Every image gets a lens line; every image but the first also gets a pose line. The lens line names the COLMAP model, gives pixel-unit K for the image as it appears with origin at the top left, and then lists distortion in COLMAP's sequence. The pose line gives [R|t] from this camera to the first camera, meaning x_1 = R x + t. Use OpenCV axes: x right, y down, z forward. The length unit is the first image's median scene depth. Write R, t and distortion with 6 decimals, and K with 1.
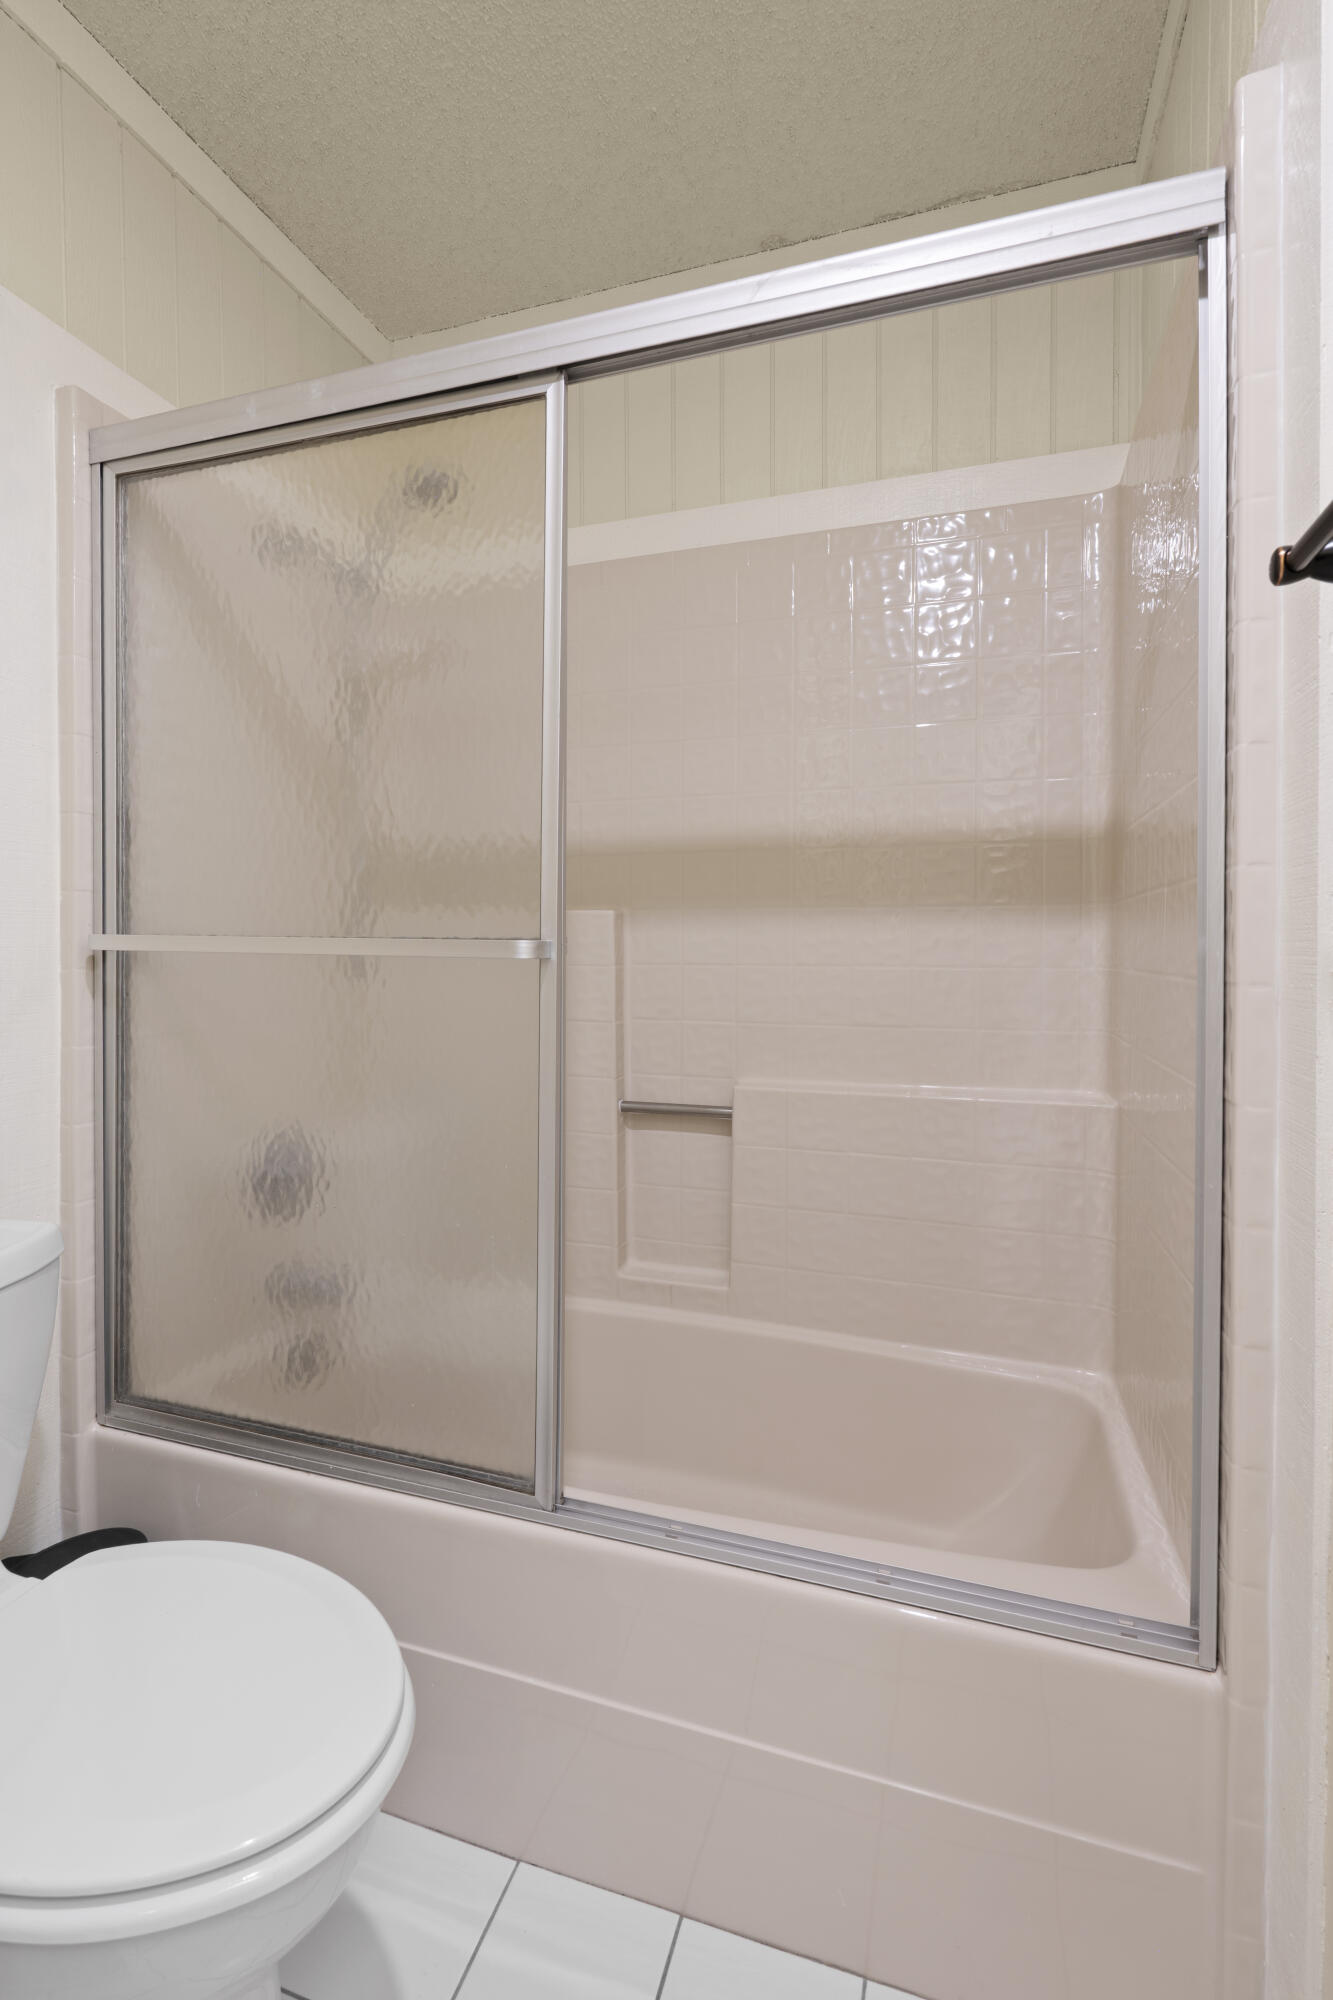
lens RADIAL K [[911.0, 0, 680.4], [0, 911.0, 953.5], [0, 0, 1]] dist [-0.002620, 0.000340]
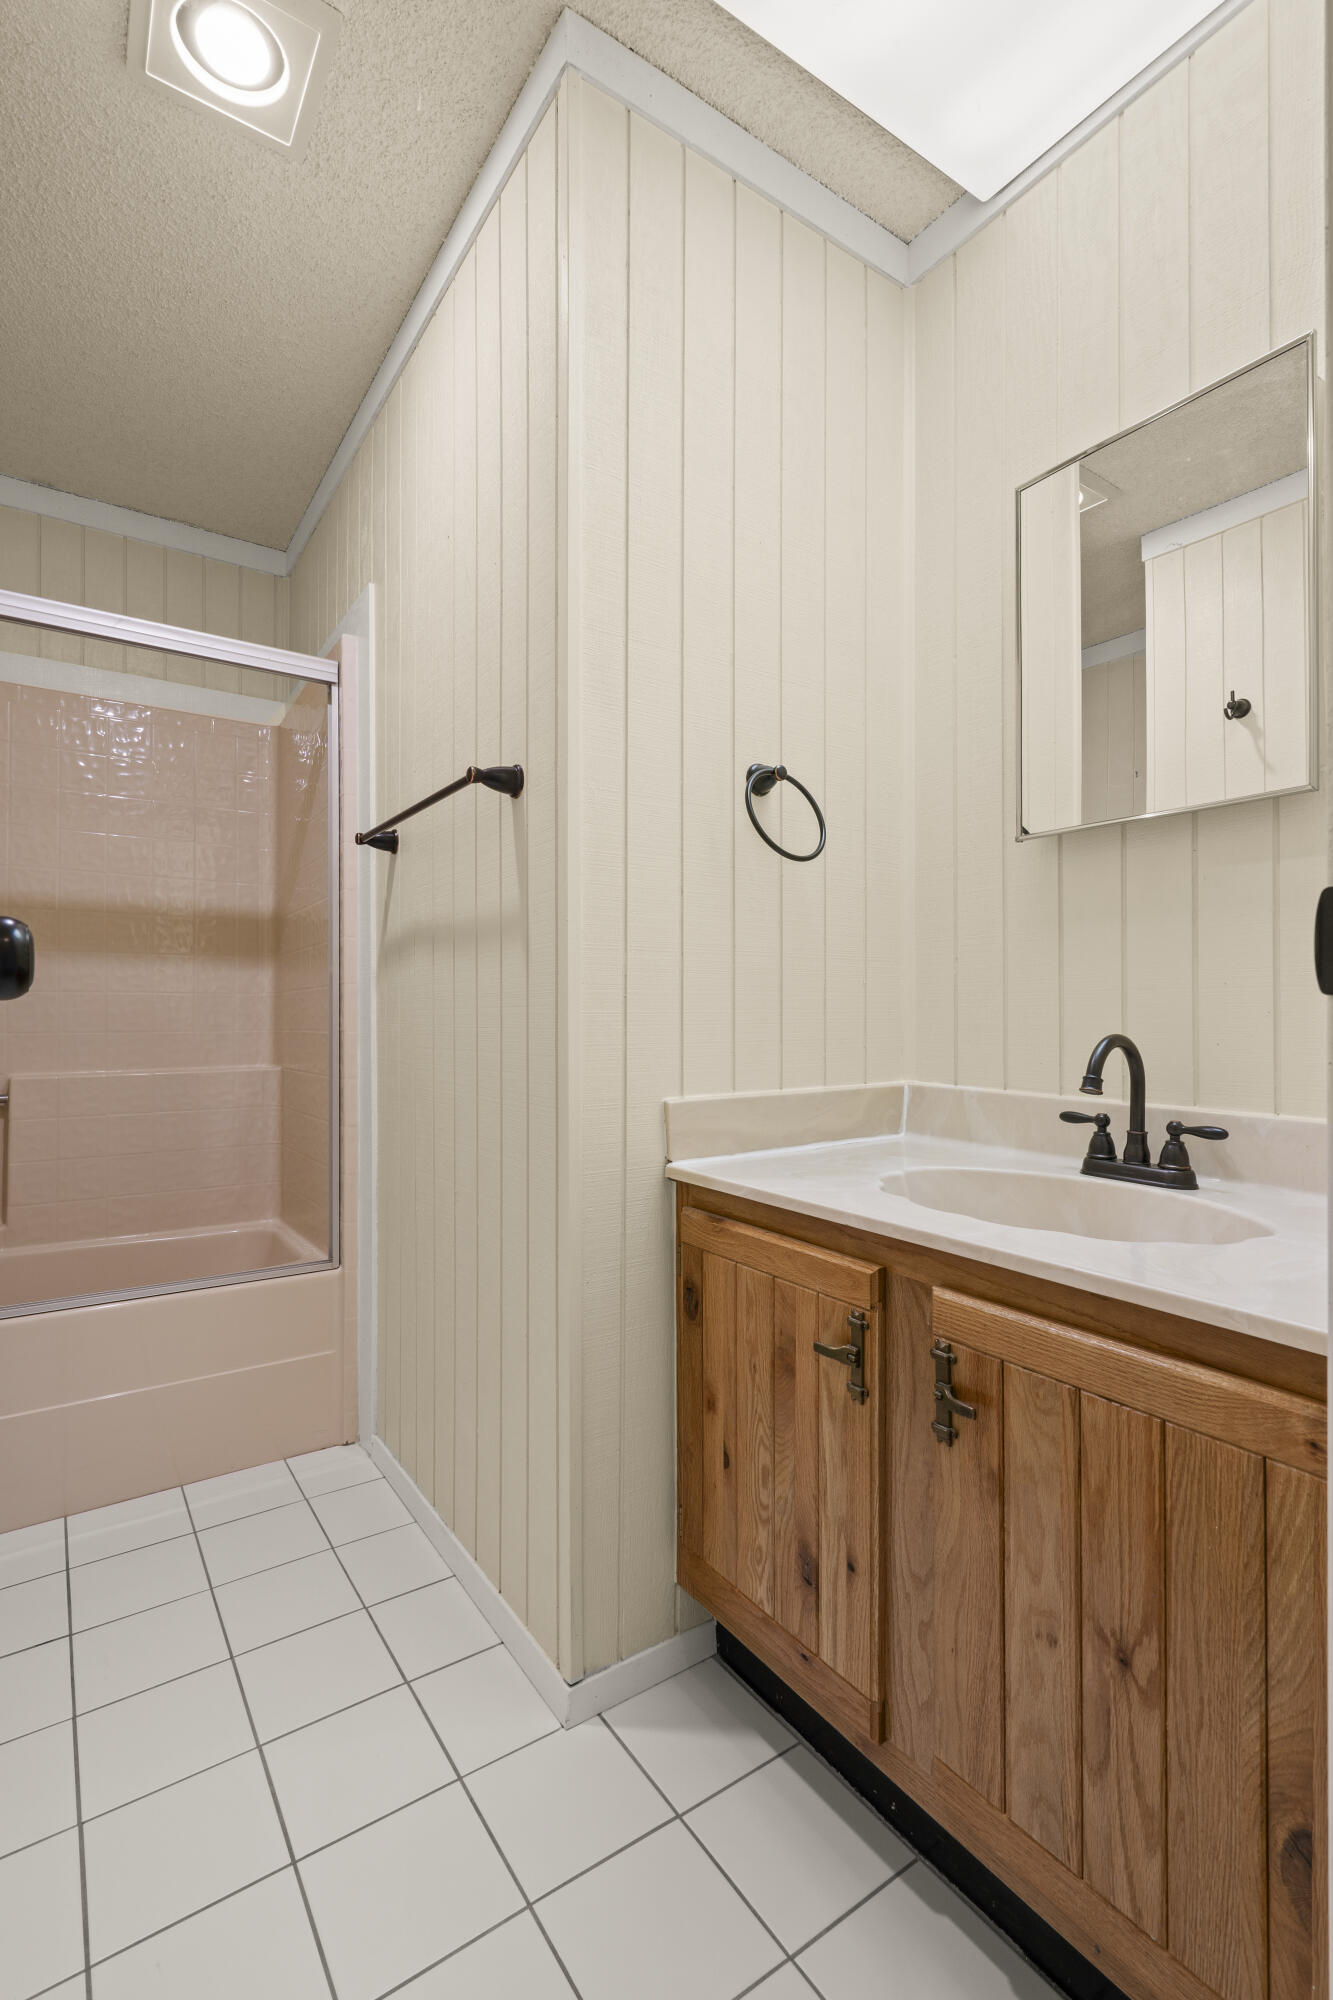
lens RADIAL K [[911.0, 0, 672.0], [0, 911.0, 1009.5], [0, 0, 1]] dist [-0.002620, 0.000340]
pose [[0.612914, 0.005653, 0.790130, -0.478647], [0.014422, 0.999728, -0.018340, 0.095015], [-0.790018, 0.022636, 0.612665, -0.731581]]
